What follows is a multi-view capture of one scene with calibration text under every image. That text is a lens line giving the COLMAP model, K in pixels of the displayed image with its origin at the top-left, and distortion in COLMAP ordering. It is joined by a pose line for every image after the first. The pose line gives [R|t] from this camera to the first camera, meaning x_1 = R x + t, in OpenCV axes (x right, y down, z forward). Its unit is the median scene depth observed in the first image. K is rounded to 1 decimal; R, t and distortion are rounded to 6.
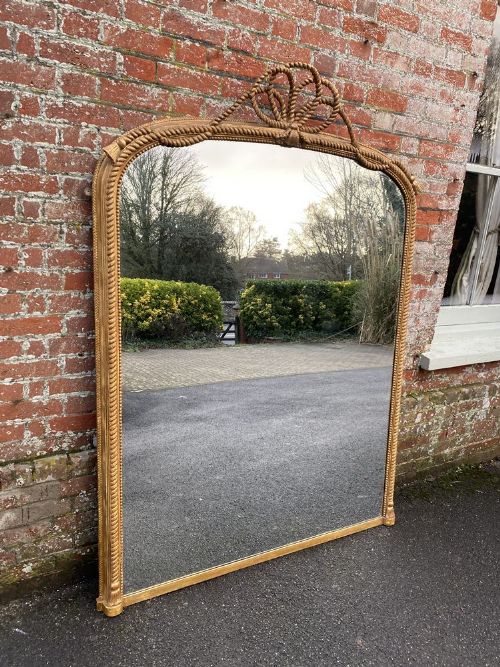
lens RADIAL K [[496.4, 0, 247.6], [0, 496.4, 331.3], [0, 0, 1]] dist [0.008066, -0.001163]
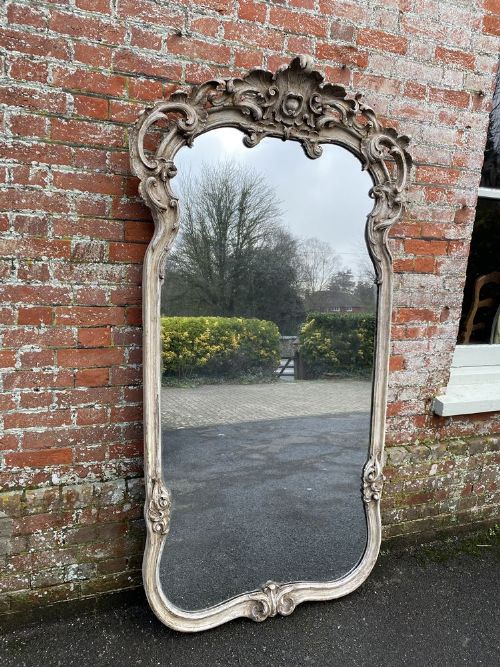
lens RADIAL K [[503.6, 0, 252.8], [0, 503.6, 332.8], [0, 0, 1]] dist [0.007879, -0.000522]
pose [[0.988490, 0.008842, -0.151030, 0.207378], [-0.018805, 0.997730, -0.064666, -0.007777], [0.150115, 0.066762, 0.986412, 0.052427]]
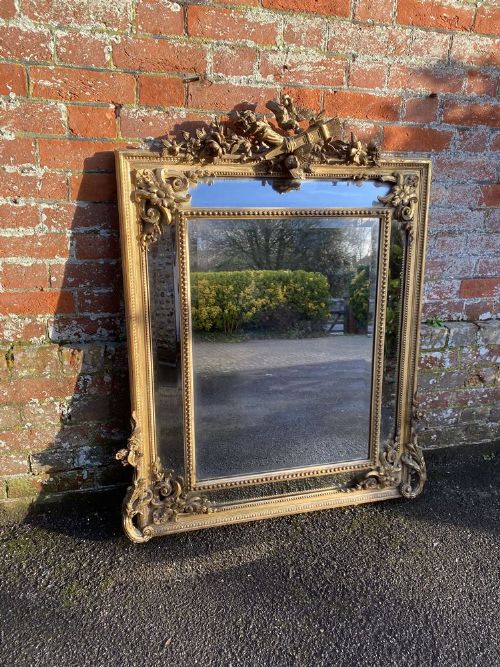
lens RADIAL K [[497.8, 0, 253.0], [0, 497.8, 333.8], [0, 0, 1]] dist [0.008304, -0.002816]
pose [[0.966712, 0.049954, -0.250944, 0.141151], [-0.027894, 0.995487, 0.090710, 0.135109], [0.254343, -0.080690, 0.963742, 0.344370]]
